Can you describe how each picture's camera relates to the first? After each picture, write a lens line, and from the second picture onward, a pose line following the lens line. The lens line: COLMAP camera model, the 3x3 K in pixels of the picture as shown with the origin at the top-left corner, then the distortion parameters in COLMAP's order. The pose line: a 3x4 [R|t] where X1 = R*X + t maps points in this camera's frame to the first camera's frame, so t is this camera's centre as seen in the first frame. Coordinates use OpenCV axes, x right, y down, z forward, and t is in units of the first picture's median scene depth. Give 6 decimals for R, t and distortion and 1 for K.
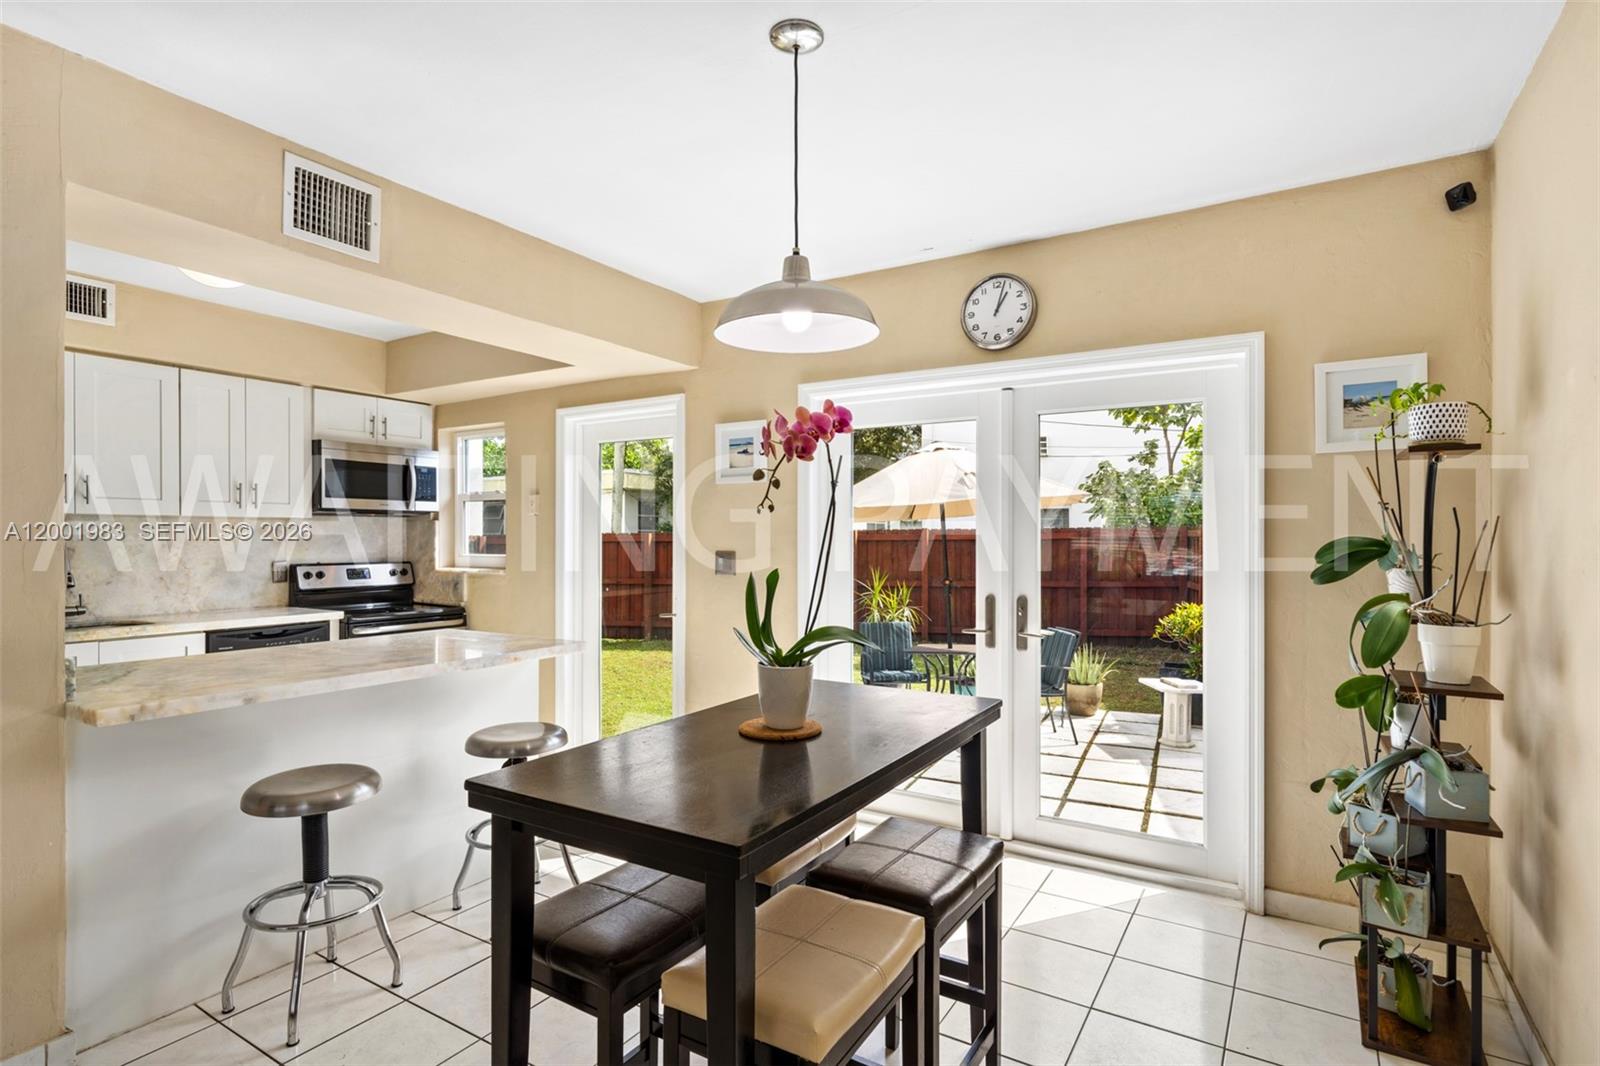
lens RADIAL K [[789.7, 0, 799.9], [0, 789.7, 538.8], [0, 0, 1]] dist [0.000687, -0.000093]
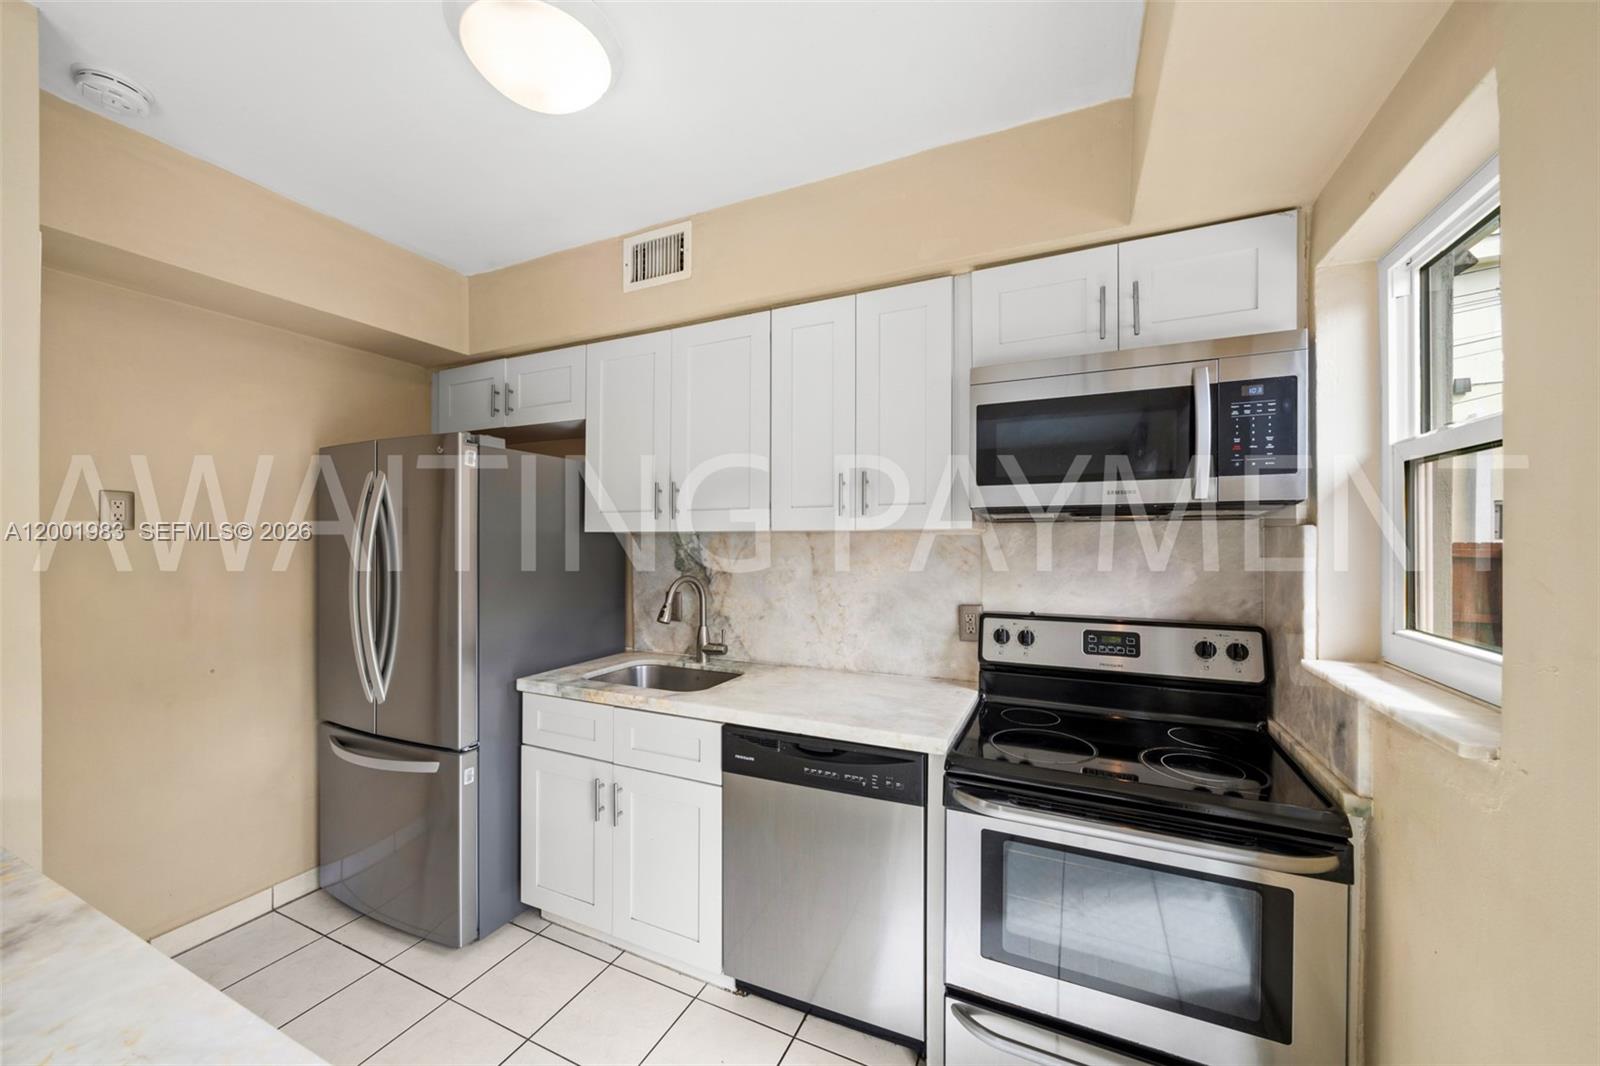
lens RADIAL K [[592.2, 0, 804.0], [0, 592.2, 536.5], [0, 0, 1]] dist [-0.002837, 0.000014]
pose [[0.108335, 0.002385, -0.994112, -0.248192], [0.002705, 0.999993, 0.002694, -0.022649], [0.994111, -0.002981, 0.108328, 0.847083]]
